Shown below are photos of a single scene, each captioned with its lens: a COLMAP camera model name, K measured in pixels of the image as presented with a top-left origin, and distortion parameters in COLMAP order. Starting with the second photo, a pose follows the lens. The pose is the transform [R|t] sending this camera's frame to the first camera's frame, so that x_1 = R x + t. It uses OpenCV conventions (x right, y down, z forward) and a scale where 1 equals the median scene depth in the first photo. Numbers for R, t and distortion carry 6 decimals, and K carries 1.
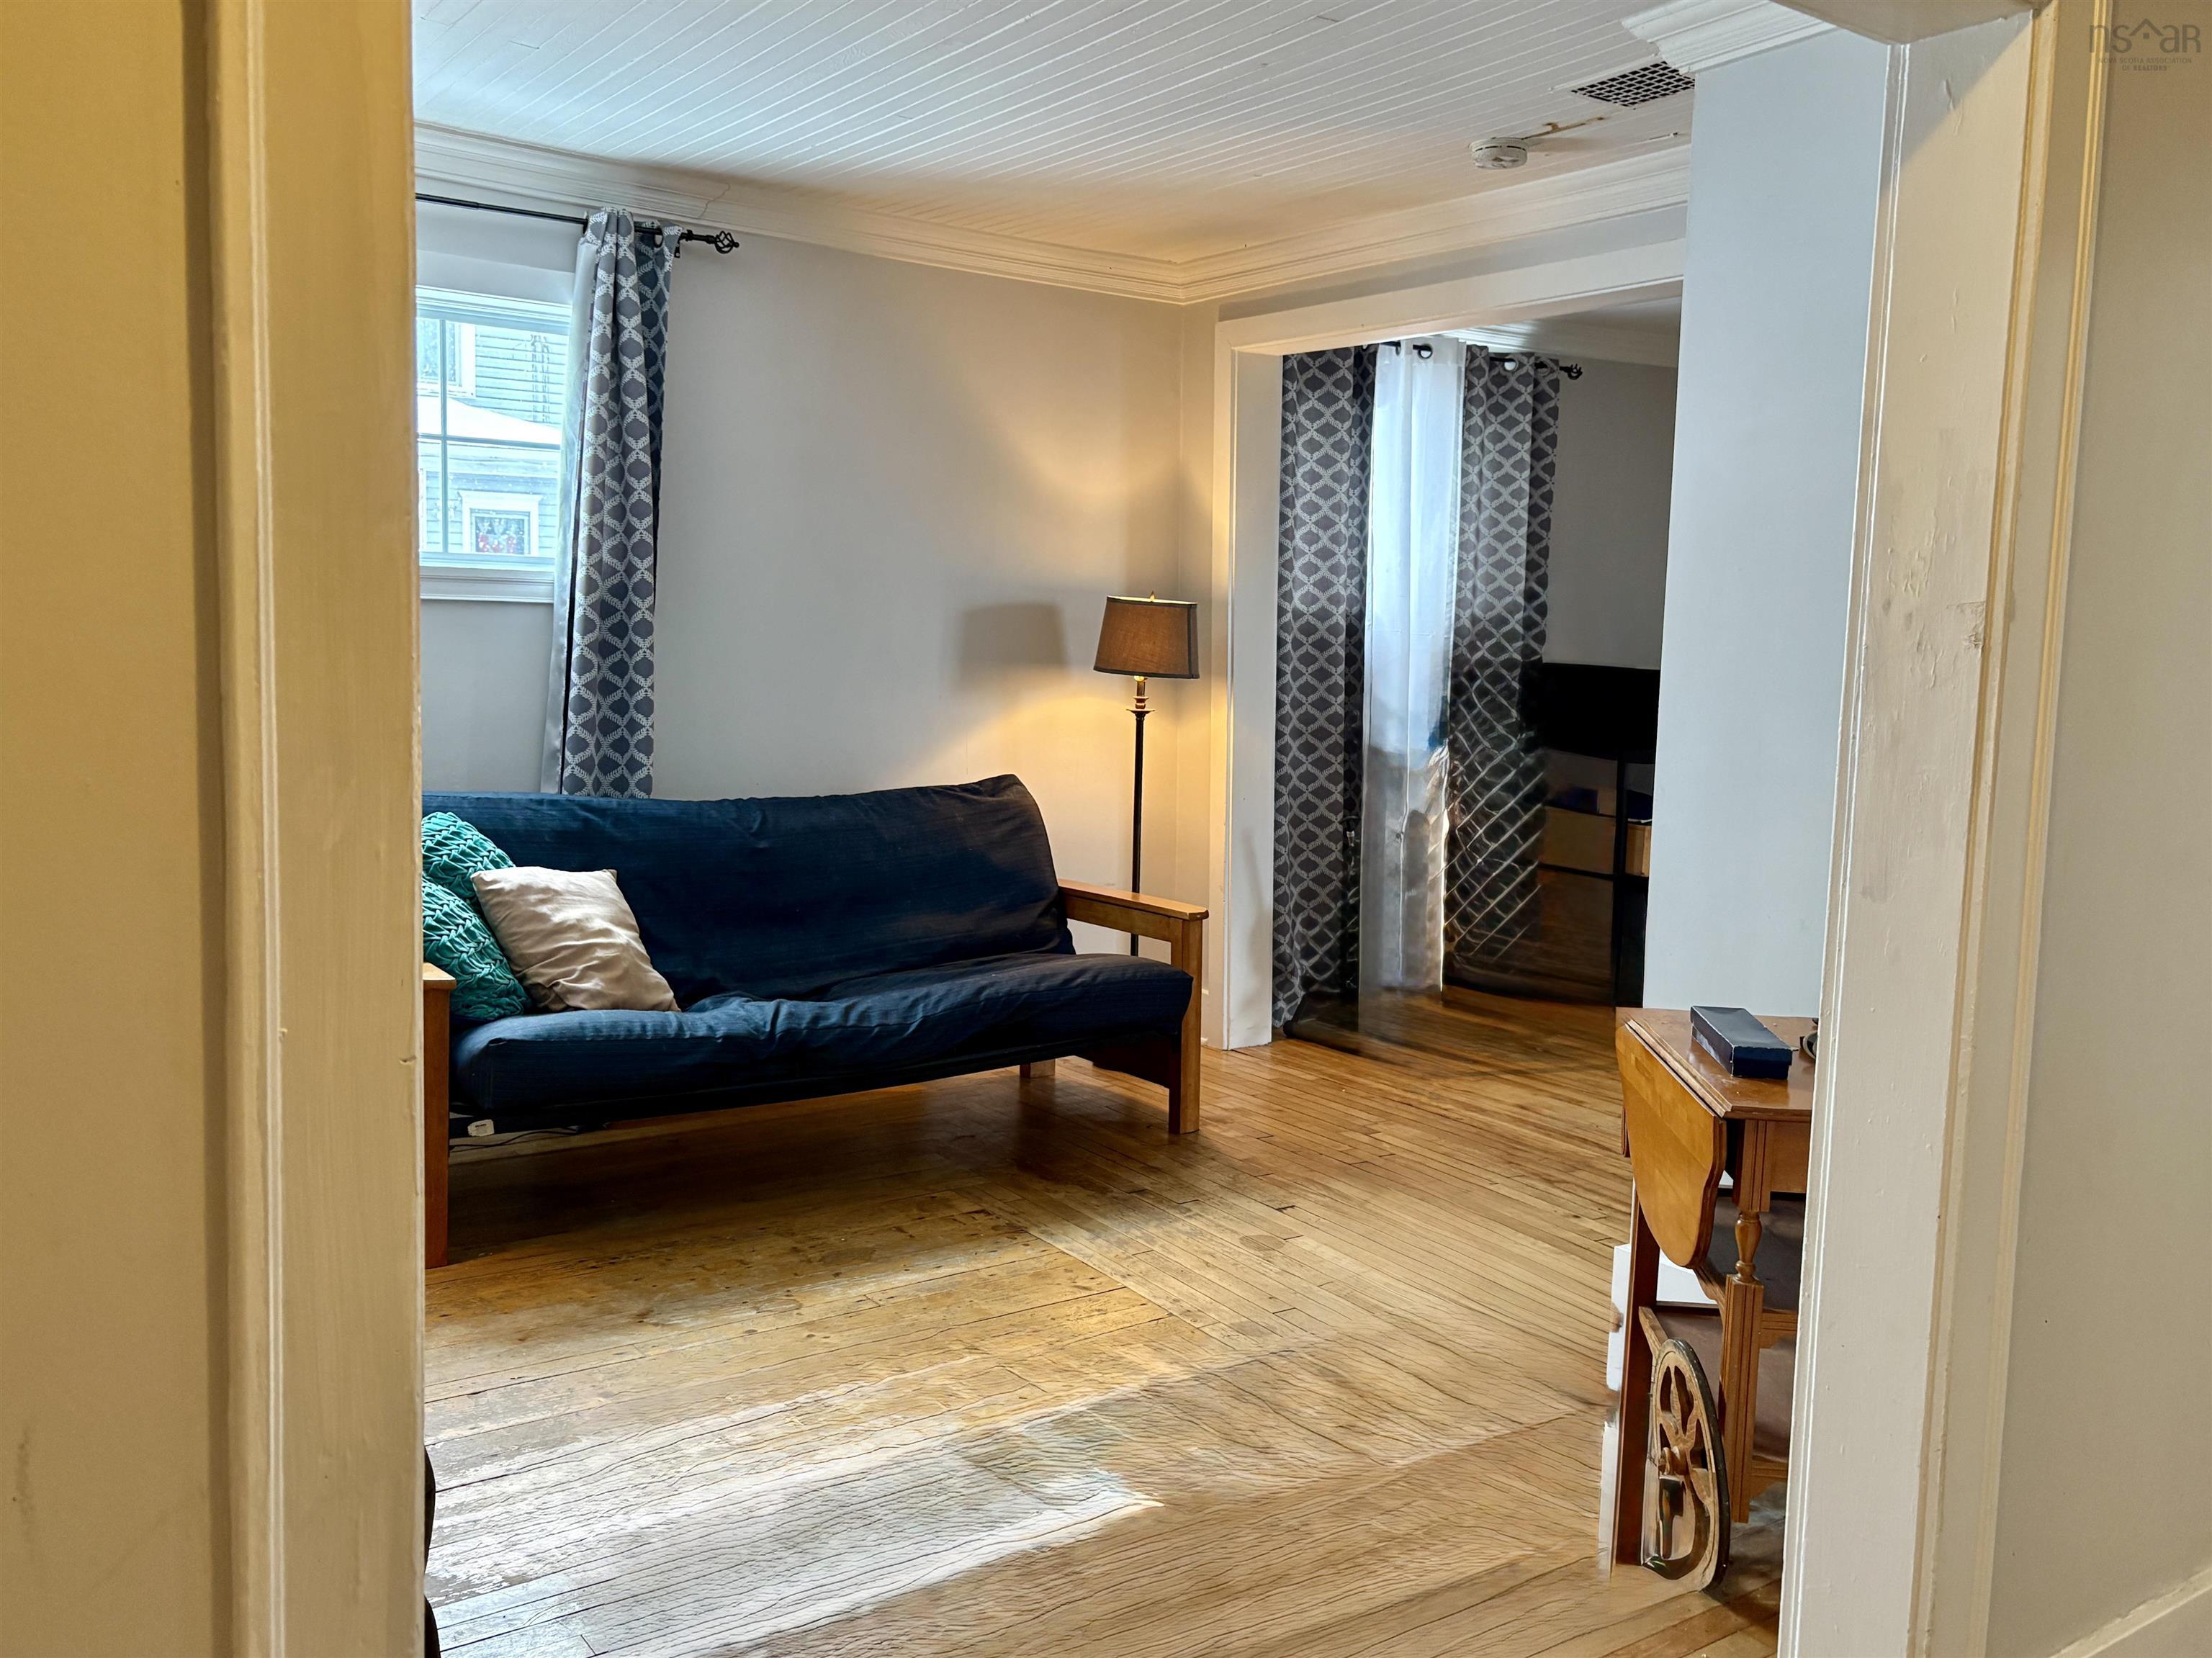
lens RADIAL K [[1836.9, 0, 1113.9], [0, 1836.9, 819.9], [0, 0, 1]] dist [0.081863, -0.052639]
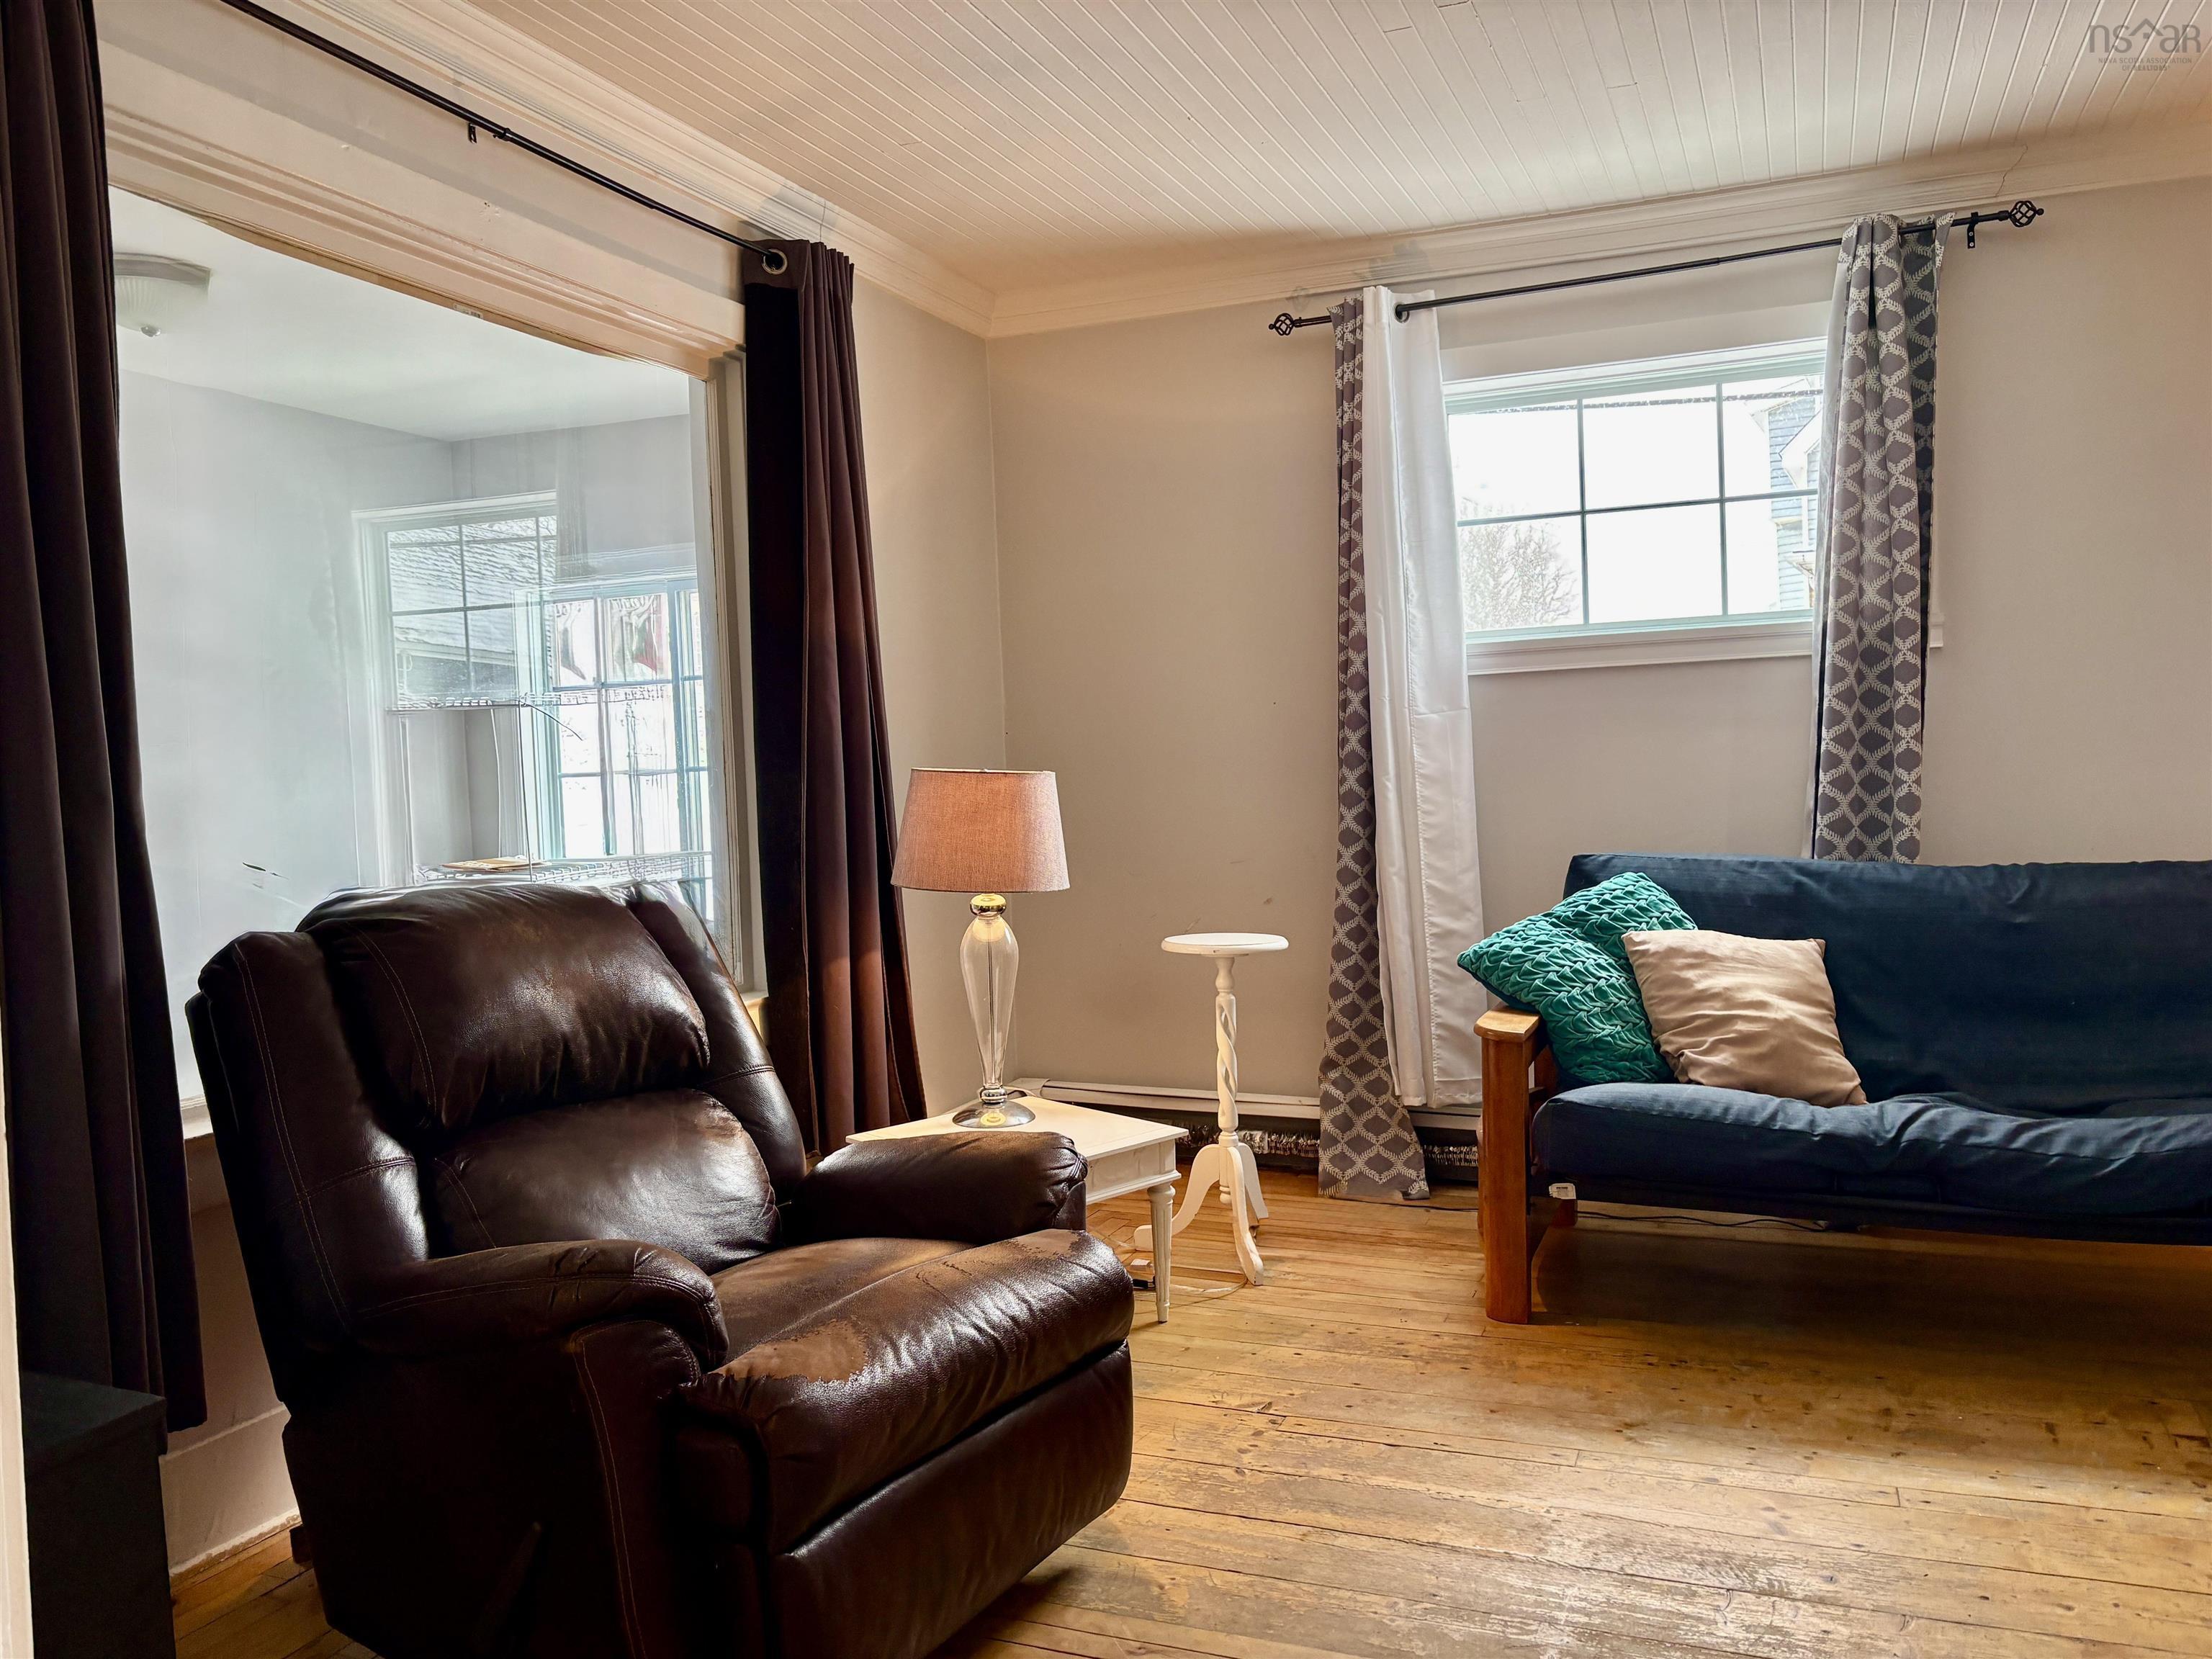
lens RADIAL K [[1711.8, 0, 1174.5], [0, 1711.8, 819.9], [0, 0, 1]] dist [0.051415, -0.005463]
pose [[0.560132, -0.018961, -0.828186, 0.268928], [-0.027366, 0.998769, -0.041374, 0.012959], [0.827951, 0.045839, 0.558924, 0.284853]]
